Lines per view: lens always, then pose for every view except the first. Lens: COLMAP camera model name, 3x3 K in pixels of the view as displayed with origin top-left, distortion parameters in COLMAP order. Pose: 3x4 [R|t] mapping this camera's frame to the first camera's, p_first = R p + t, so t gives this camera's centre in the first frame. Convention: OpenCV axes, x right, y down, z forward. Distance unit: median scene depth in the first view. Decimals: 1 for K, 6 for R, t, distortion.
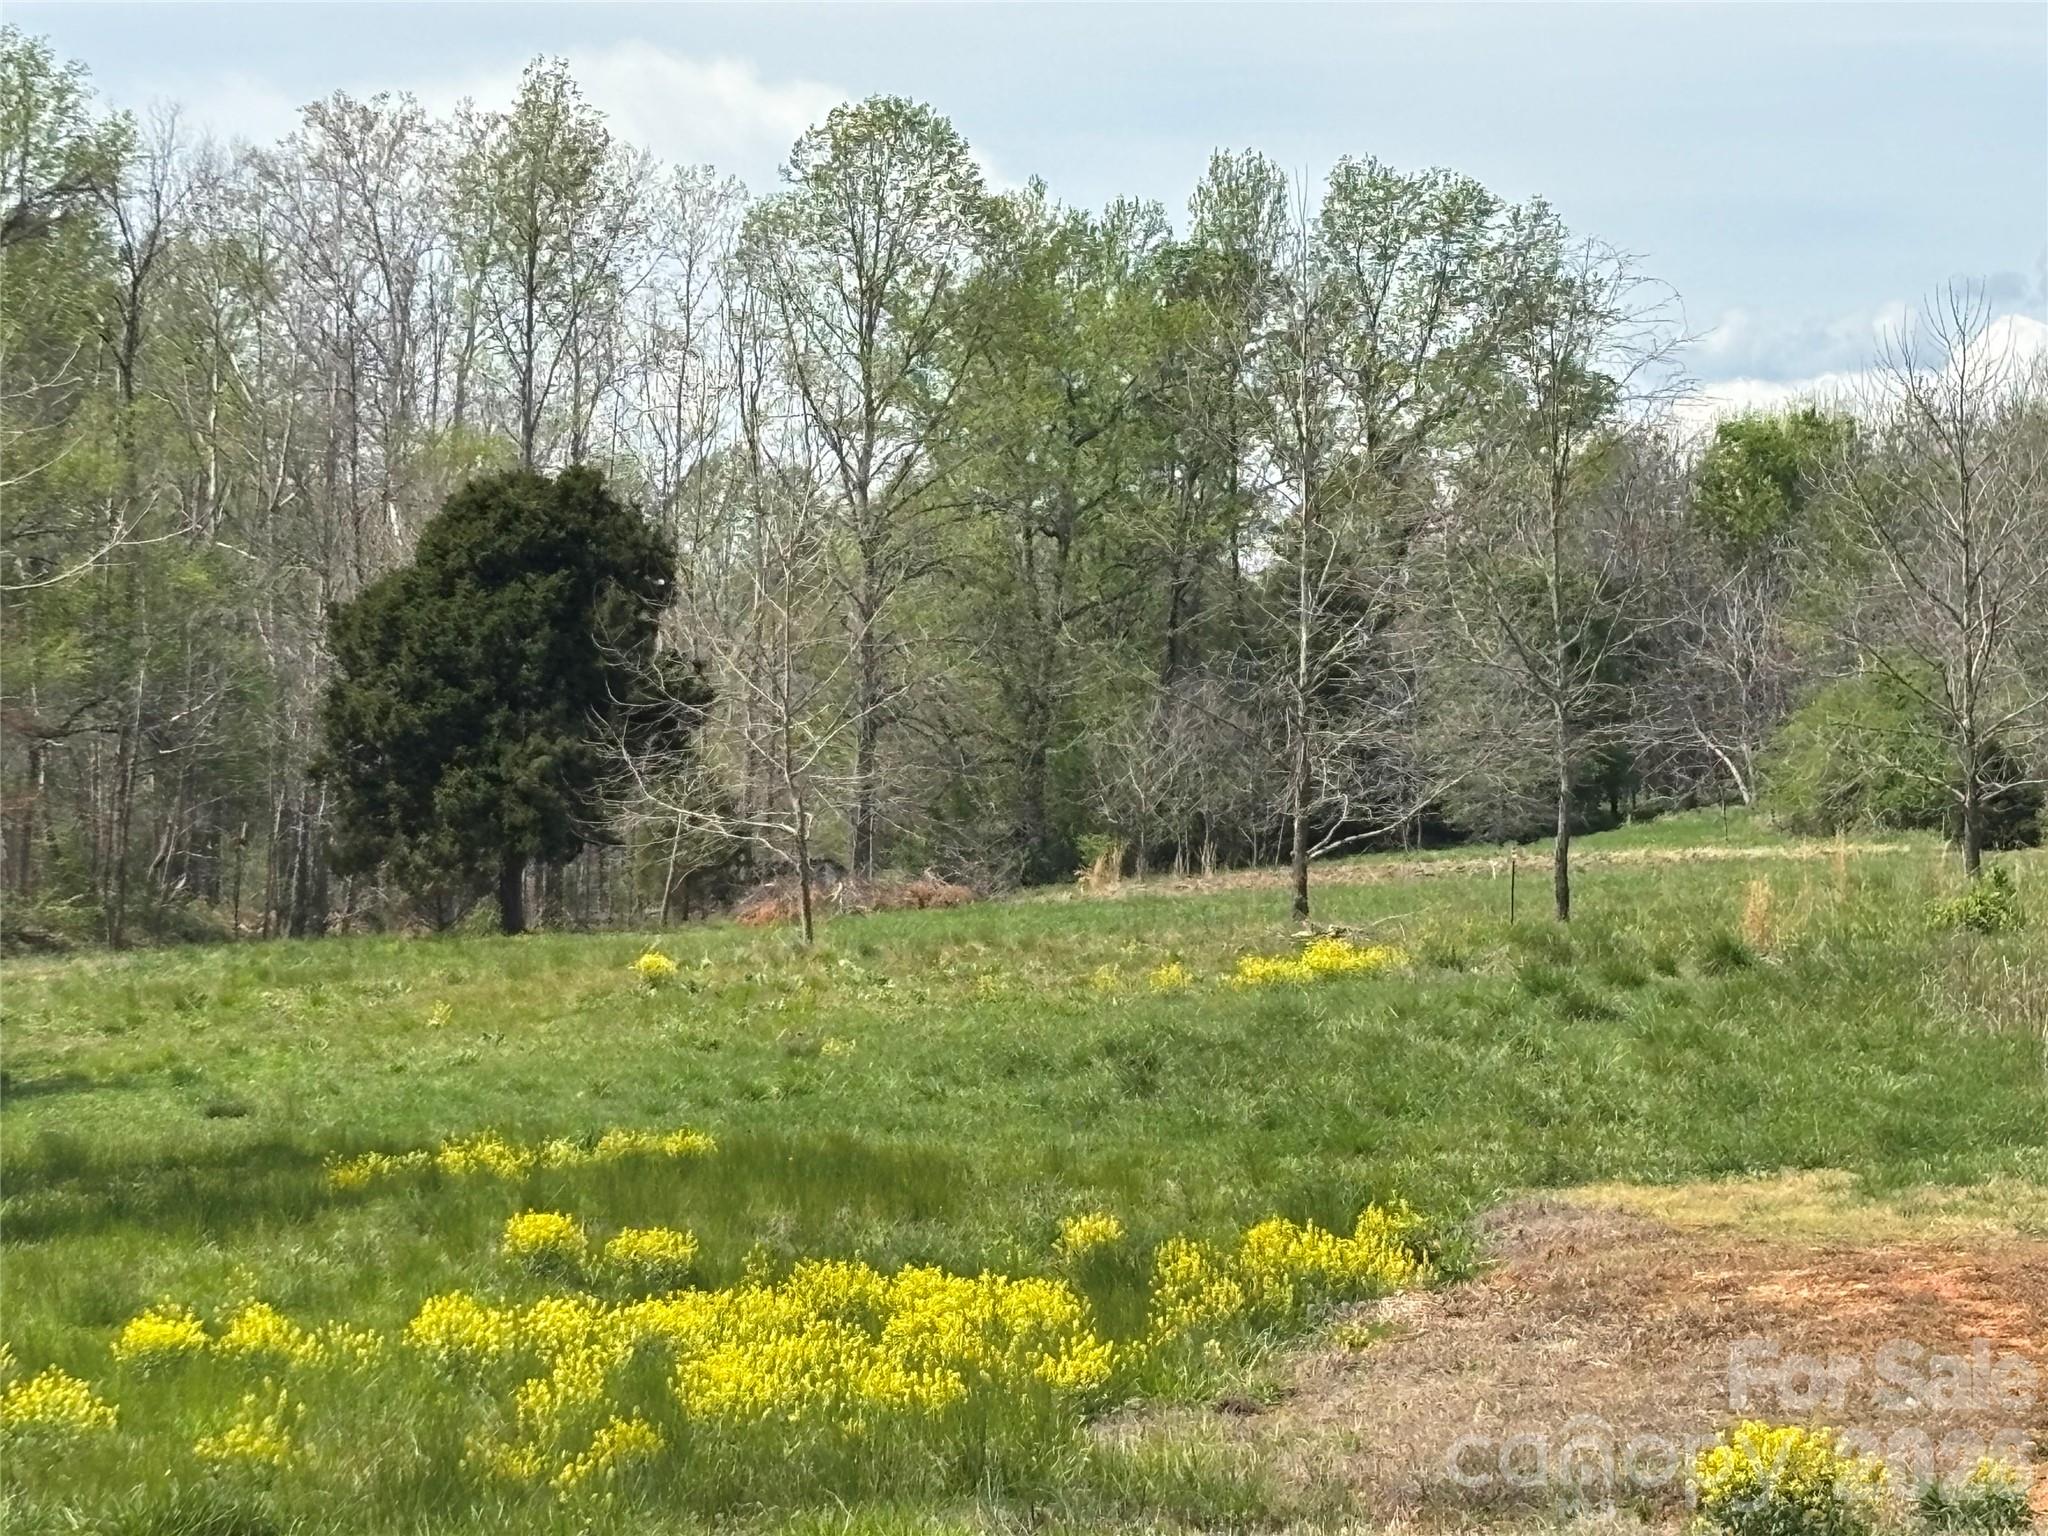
lens RADIAL K [[6136.0, 0, 1024.0], [0, 6136.0, 768.0], [0, 0, 1]] dist [0.164299, -0.440261]
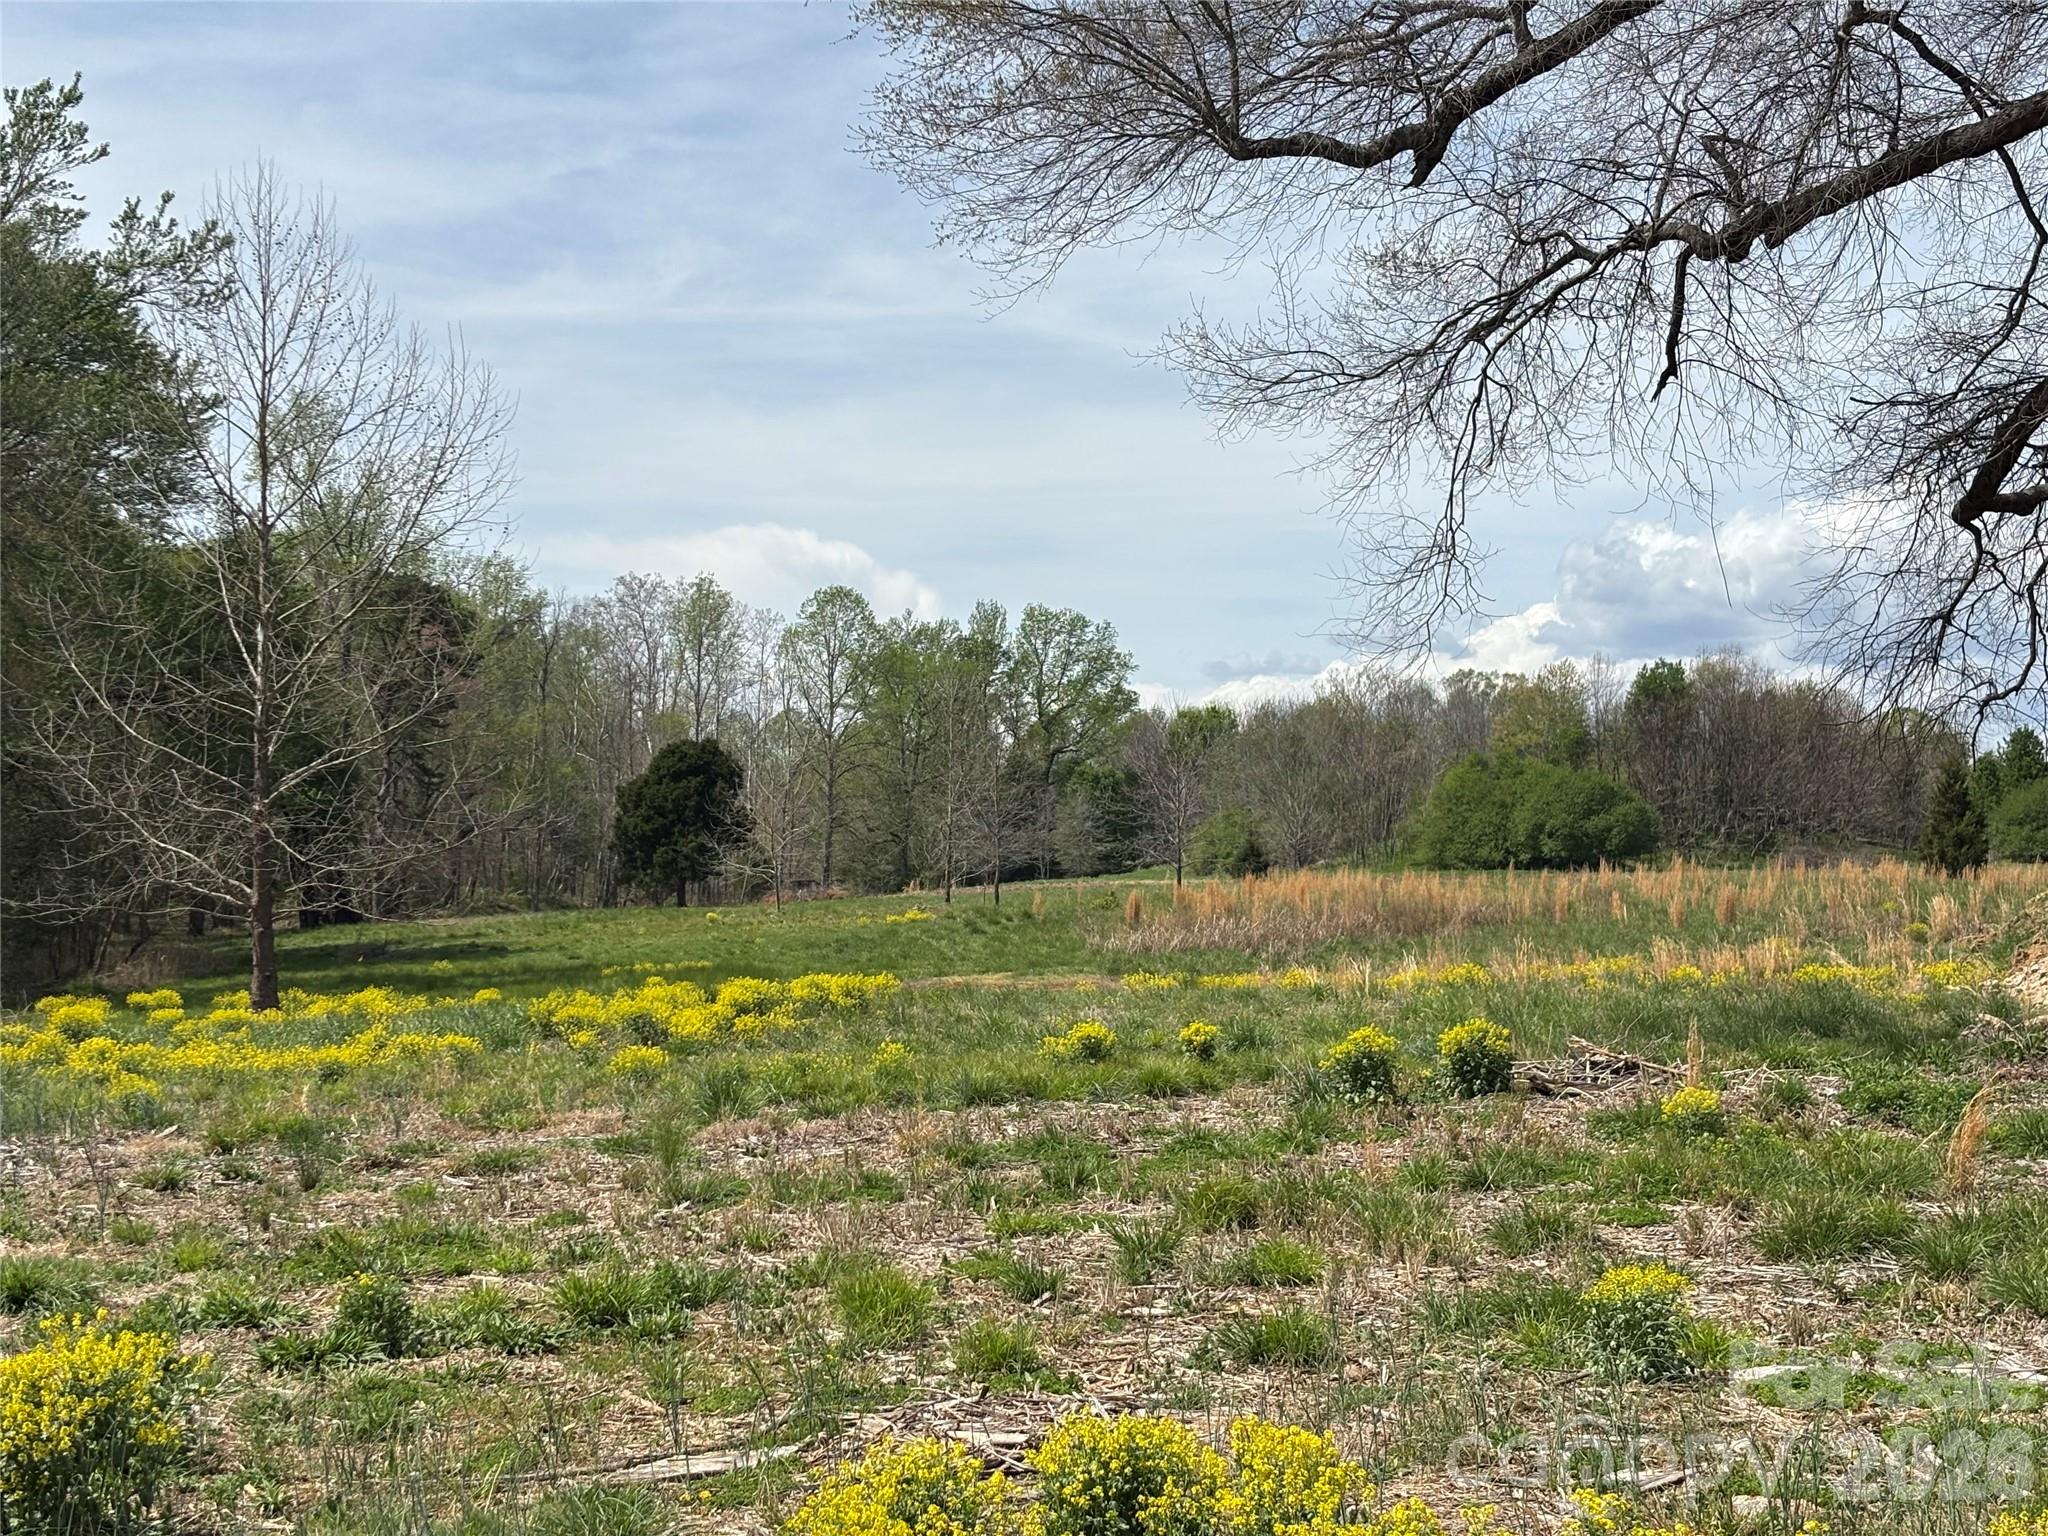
lens RADIAL K [[3102.7, 0, 1024.0], [0, 3102.7, 768.0], [0, 0, 1]] dist [0.212294, -1.222605]
pose [[0.999844, 0.013626, 0.011237, 0.037483], [-0.013394, 0.999701, -0.020471, -0.006145], [-0.011513, 0.020317, 0.999727, -0.277600]]
